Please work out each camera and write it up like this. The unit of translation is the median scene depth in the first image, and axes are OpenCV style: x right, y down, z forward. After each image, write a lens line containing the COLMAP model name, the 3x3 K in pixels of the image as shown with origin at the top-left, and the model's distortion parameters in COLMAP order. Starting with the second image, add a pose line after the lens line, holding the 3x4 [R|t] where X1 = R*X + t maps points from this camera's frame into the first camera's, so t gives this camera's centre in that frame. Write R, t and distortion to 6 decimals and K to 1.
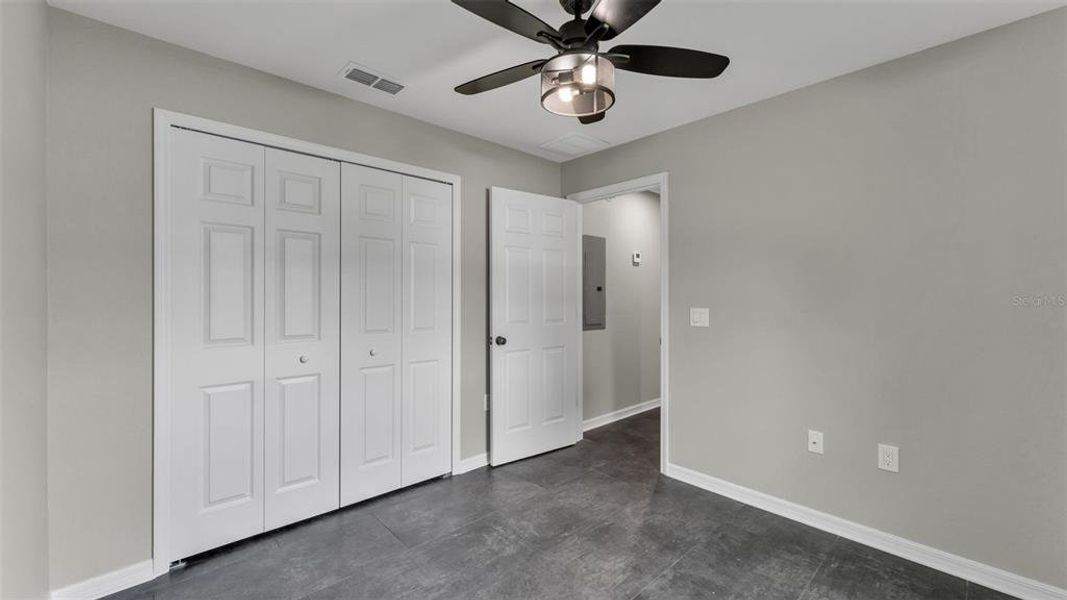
lens RADIAL K [[452.6, 0, 532.0], [0, 452.6, 299.5], [0, 0, 1]] dist [-0.002414, -0.000279]
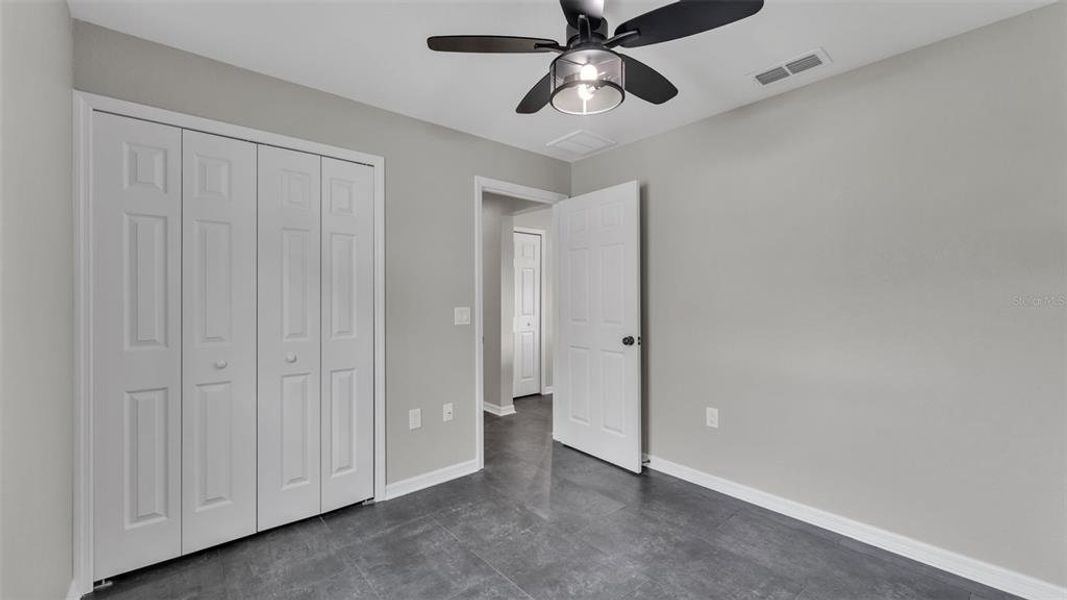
lens RADIAL K [[435.0, 0, 537.5], [0, 435.0, 297.9], [0, 0, 1]] dist [0.000369, 0.000194]
pose [[0.998538, 0.005500, -0.053771, 0.162416], [-0.005727, 0.999975, -0.004071, -0.001098], [0.053747, 0.004373, 0.998545, 0.164618]]
